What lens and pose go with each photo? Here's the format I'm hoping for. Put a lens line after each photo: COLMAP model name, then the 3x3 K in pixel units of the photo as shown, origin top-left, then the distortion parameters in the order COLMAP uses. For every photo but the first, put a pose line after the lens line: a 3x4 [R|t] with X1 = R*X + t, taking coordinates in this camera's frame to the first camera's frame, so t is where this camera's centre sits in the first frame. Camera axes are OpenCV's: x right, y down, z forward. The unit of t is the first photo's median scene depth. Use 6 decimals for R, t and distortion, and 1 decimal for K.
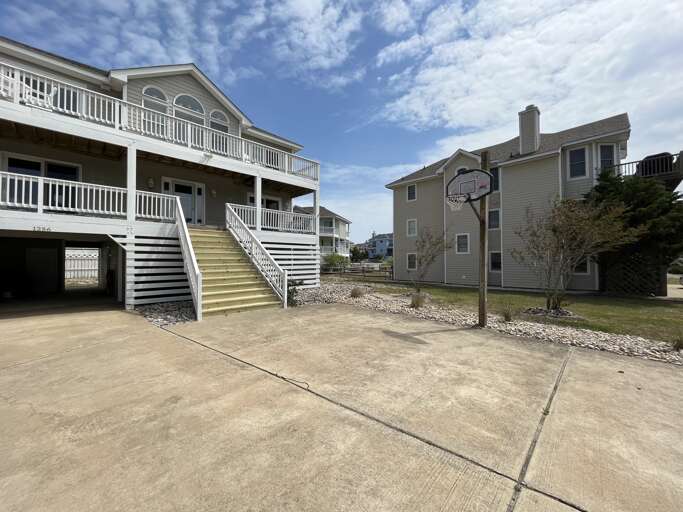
lens RADIAL K [[275.6, 0, 341.5], [0, 275.6, 256.0], [0, 0, 1]] dist [-0.020101, 0.004926]
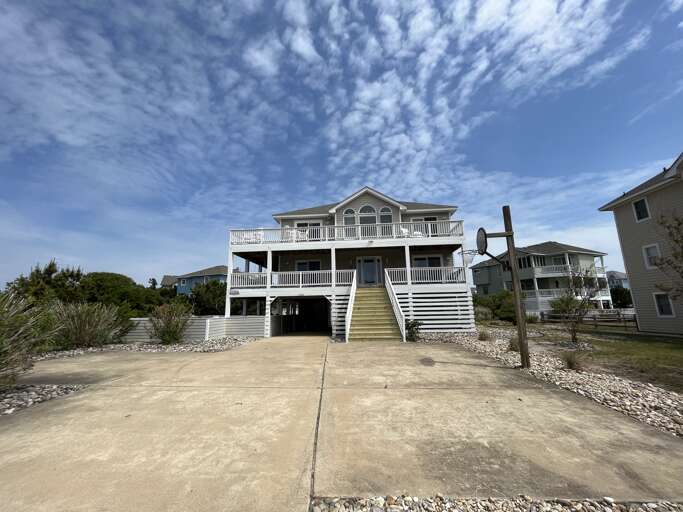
lens RADIAL K [[275.0, 0, 341.5], [0, 275.0, 256.0], [0, 0, 1]] dist [0.015996, -0.000234]
pose [[0.650769, -0.158446, -0.742560, 0.458130], [0.029878, 0.982570, -0.183474, 0.005423], [0.758688, 0.097213, 0.644160, -0.124463]]
